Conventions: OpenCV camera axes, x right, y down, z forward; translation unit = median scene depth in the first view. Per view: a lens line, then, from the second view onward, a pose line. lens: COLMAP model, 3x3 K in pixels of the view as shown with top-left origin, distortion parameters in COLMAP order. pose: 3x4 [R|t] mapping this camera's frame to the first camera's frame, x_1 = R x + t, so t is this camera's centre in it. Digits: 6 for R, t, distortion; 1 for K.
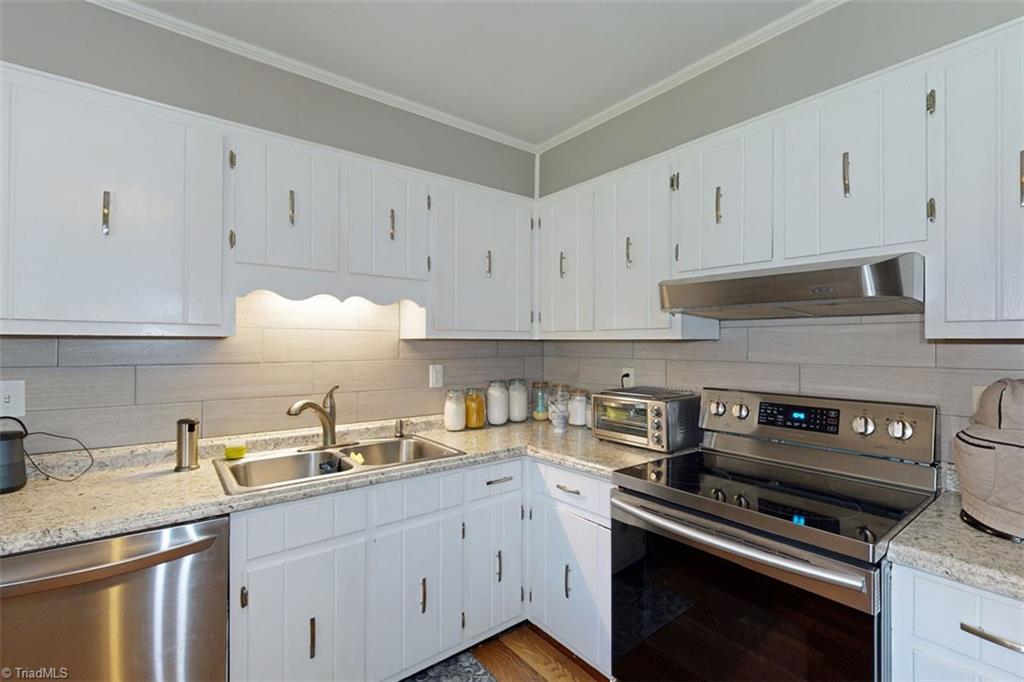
lens RADIAL K [[459.0, 0, 512.0], [0, 459.0, 341.0], [0, 0, 1]] dist [0.001367, -0.000065]
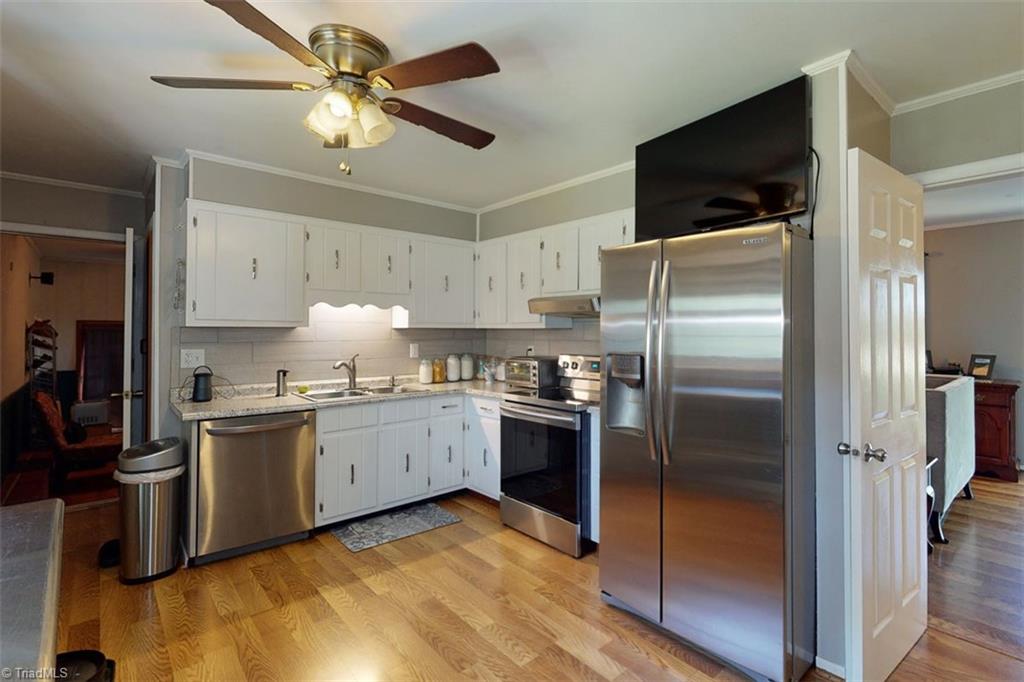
lens RADIAL K [[487.3, 0, 539.5], [0, 487.3, 324.0], [0, 0, 1]] dist [0.000831, 0.000015]
pose [[0.996319, 0.001277, 0.085712, 0.148887], [-0.000501, 0.999959, -0.009069, -0.003470], [-0.085720, 0.008993, 0.996279, -0.880877]]
